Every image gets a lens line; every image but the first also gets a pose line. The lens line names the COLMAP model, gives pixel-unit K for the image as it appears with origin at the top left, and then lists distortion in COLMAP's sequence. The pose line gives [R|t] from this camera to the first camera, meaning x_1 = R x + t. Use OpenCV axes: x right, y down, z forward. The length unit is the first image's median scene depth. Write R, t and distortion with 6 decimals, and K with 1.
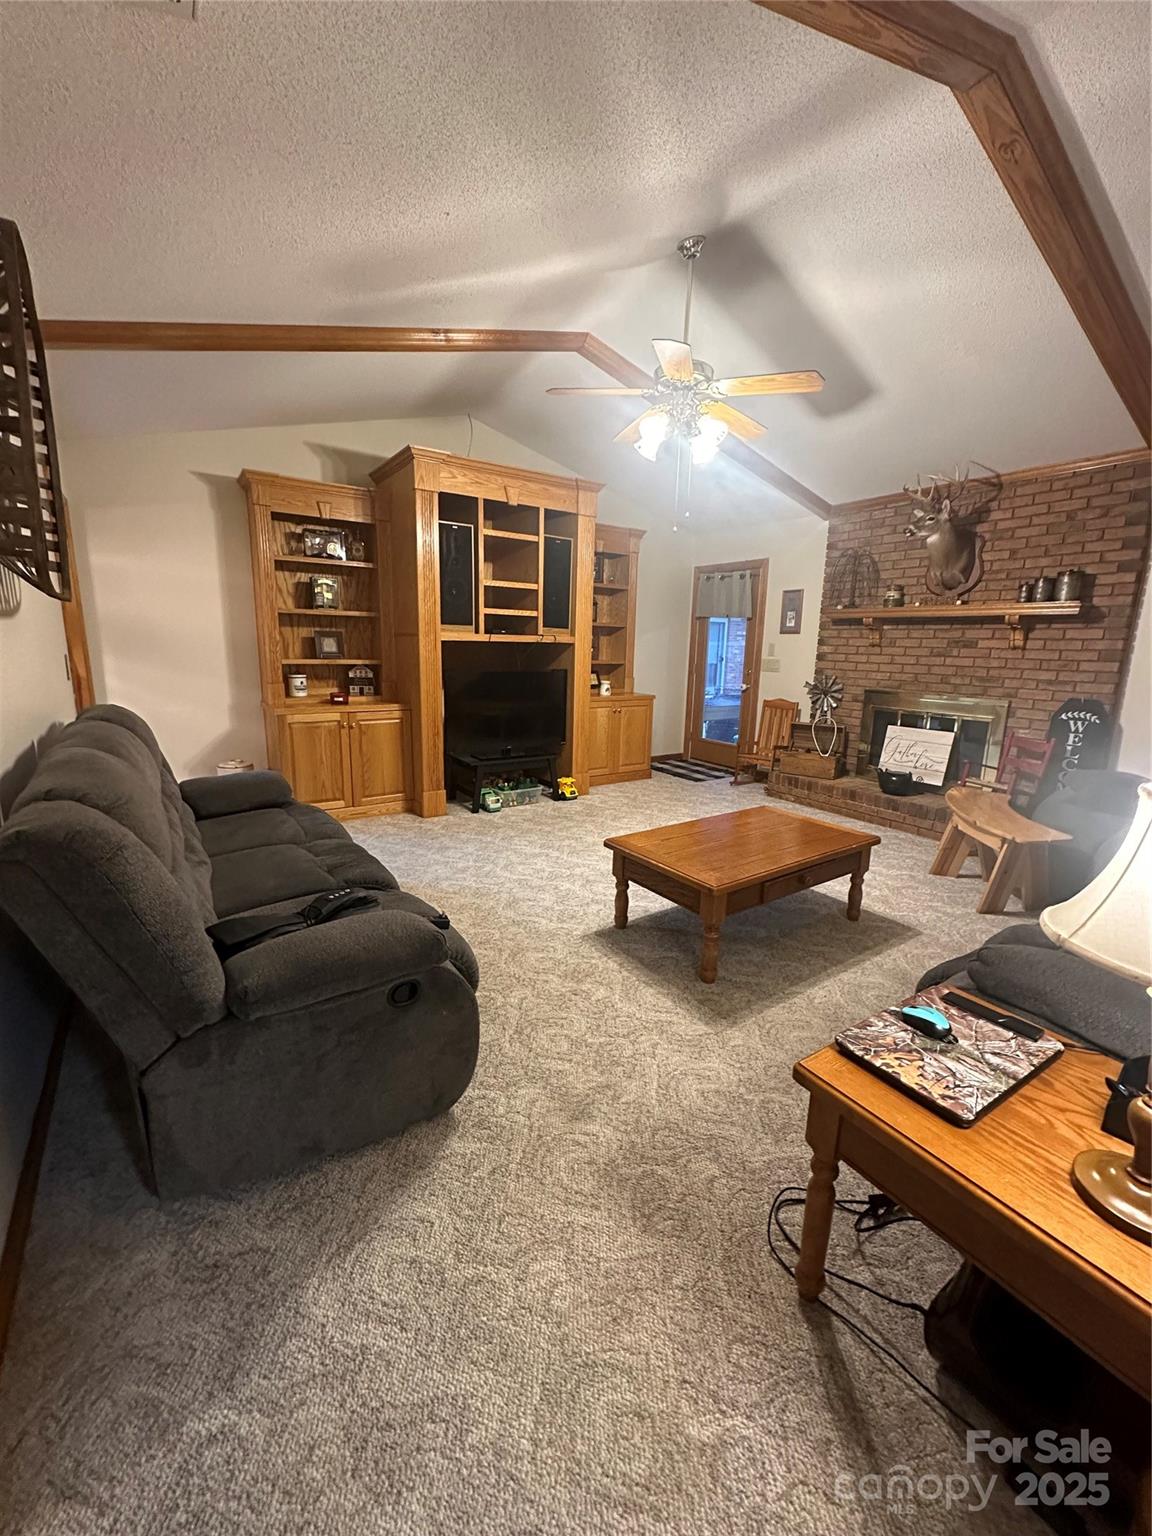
lens RADIAL K [[613.3, 0, 573.0], [0, 613.3, 766.6], [0, 0, 1]] dist [-0.001423, 0.000882]
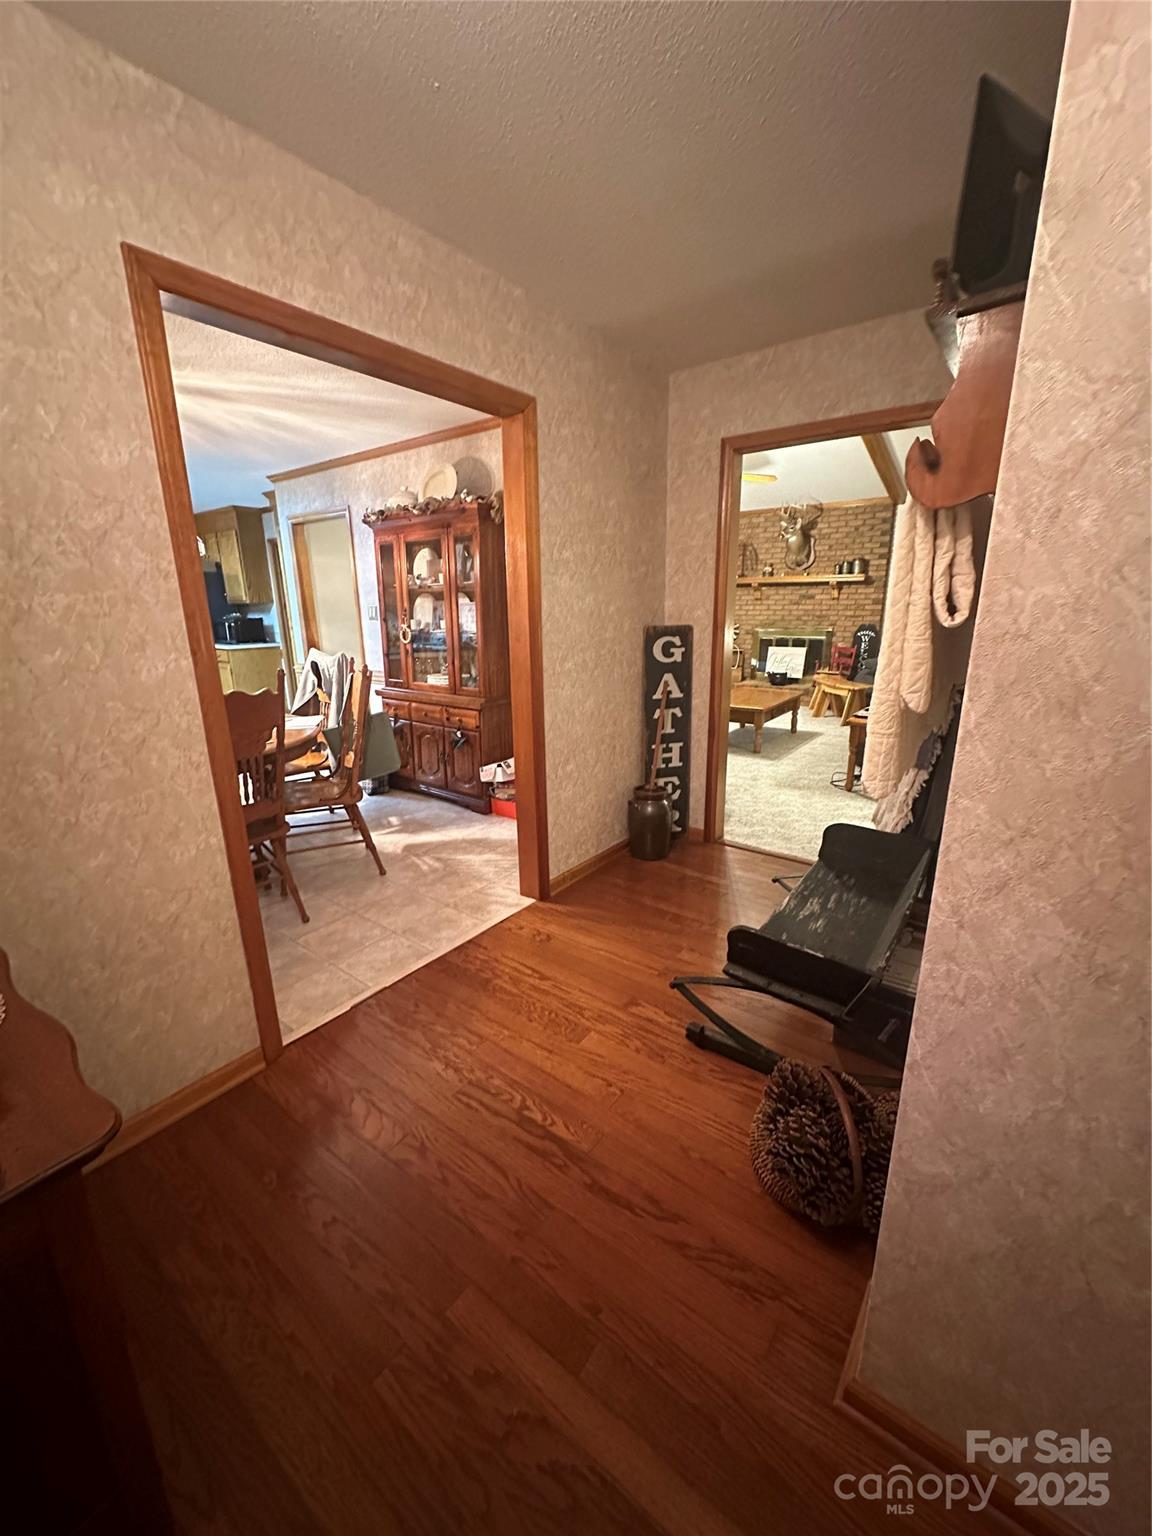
lens RADIAL K [[613.3, 0, 578.4], [0, 613.3, 765.3], [0, 0, 1]] dist [-0.001423, 0.000882]
pose [[0.946133, -0.115080, 0.302636, -0.611345], [0.095482, 0.992305, 0.078824, 0.084043], [-0.309378, -0.045682, 0.949841, -0.530721]]
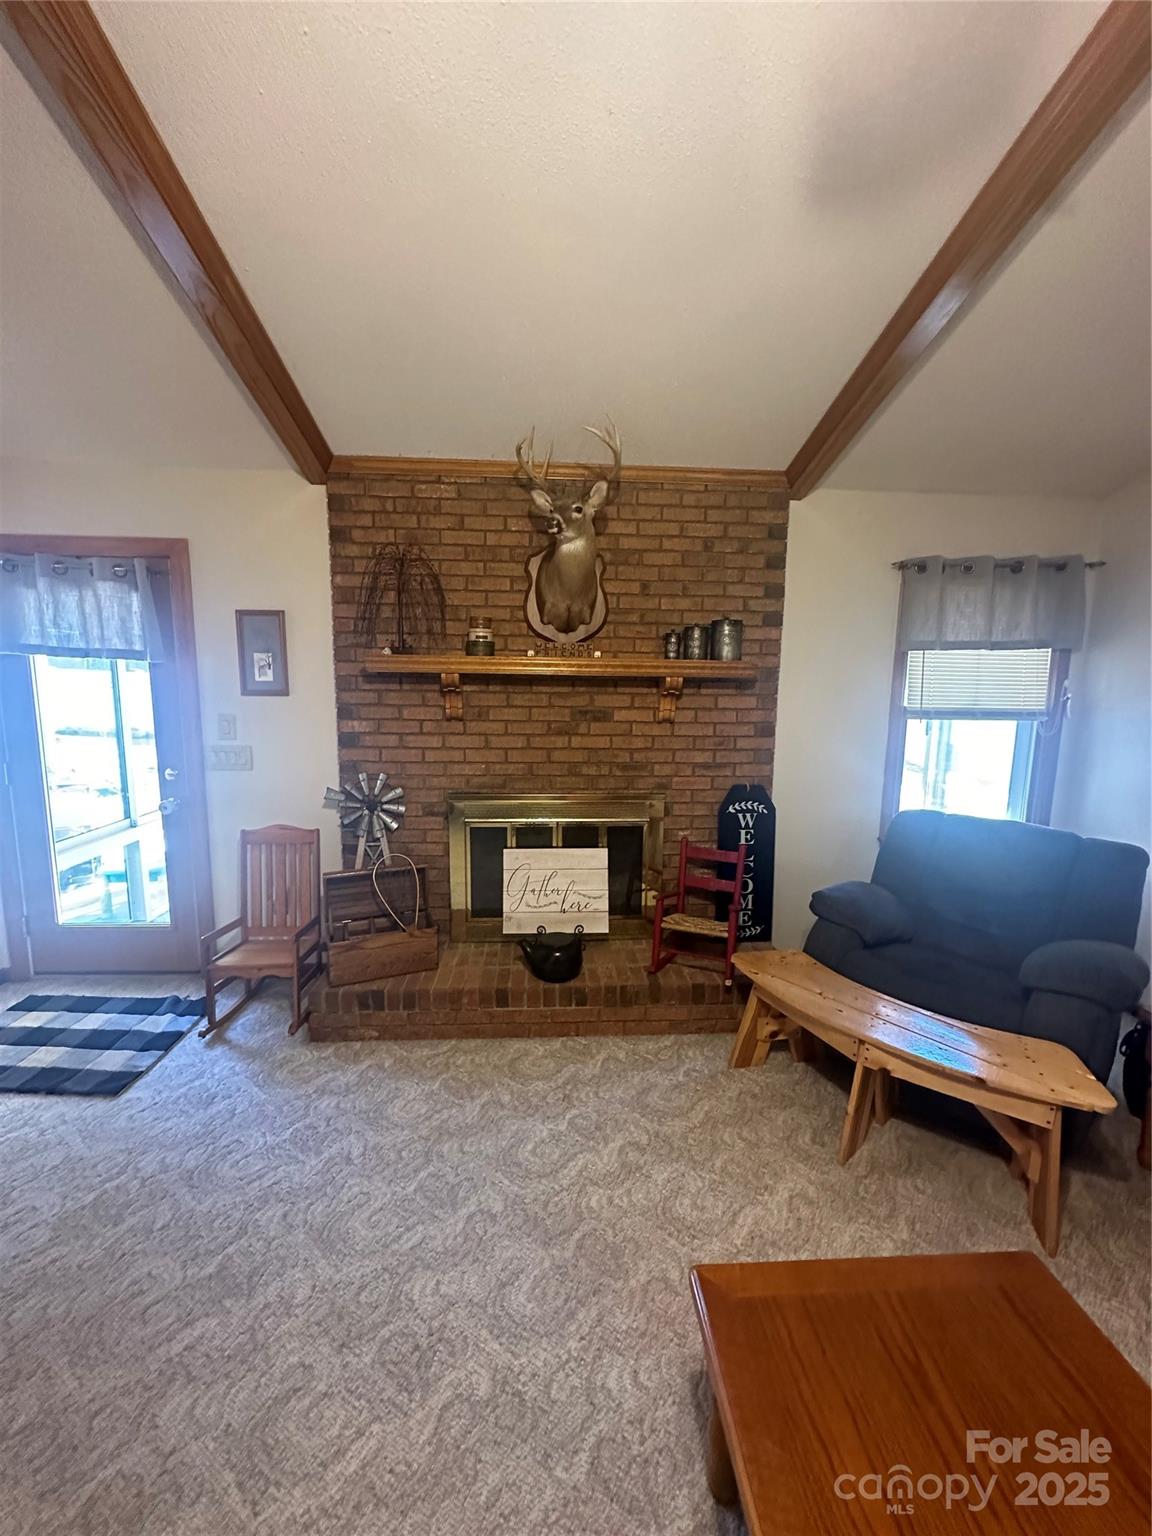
lens RADIAL K [[559.3, 0, 570.7], [0, 559.3, 782.2], [0, 0, 1]] dist [0.001308, -0.000007]
pose [[0.506906, -0.133413, 0.851615, 0.100415], [0.170957, 0.983885, 0.052376, -0.169515], [-0.844879, 0.119040, 0.521545, 0.731418]]
